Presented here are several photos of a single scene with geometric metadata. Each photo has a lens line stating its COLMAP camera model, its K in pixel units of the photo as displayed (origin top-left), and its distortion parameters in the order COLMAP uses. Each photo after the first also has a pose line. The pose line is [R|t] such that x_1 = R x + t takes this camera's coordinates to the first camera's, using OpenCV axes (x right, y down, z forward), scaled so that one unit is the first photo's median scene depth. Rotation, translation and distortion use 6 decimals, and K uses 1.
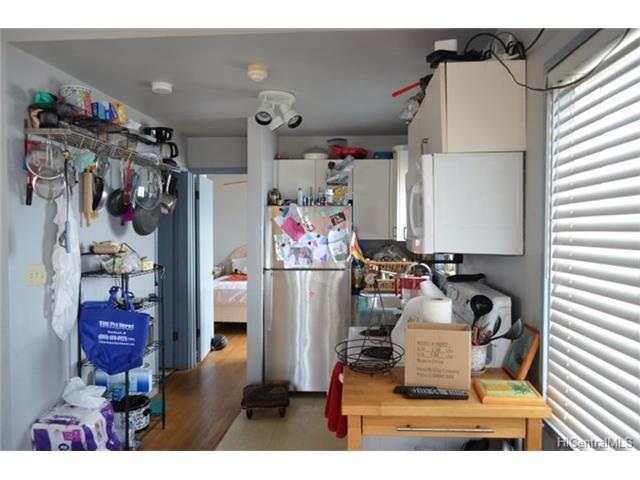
lens RADIAL K [[495.2, 0, 324.2], [0, 495.2, 243.8], [0, 0, 1]] dist [-0.008755, 0.003912]
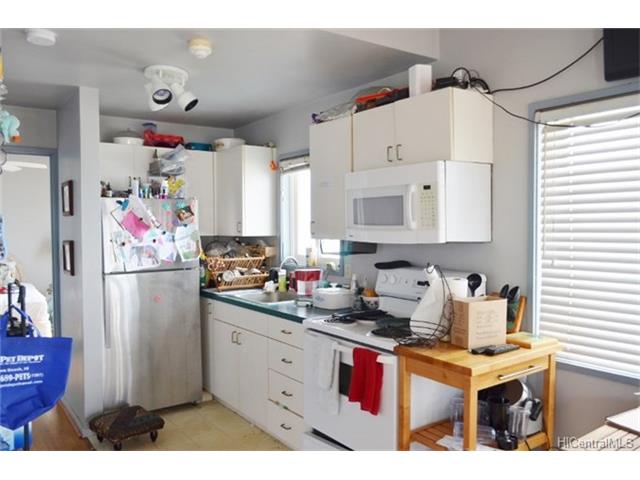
lens RADIAL K [[527.2, 0, 320.0], [0, 527.2, 240.0], [0, 0, 1]] dist [-0.001403, -0.001173]
pose [[0.774511, -0.023906, 0.632109, -0.513000], [0.025933, 0.999646, 0.006031, -0.001364], [-0.632029, 0.011721, 0.774856, 0.116176]]
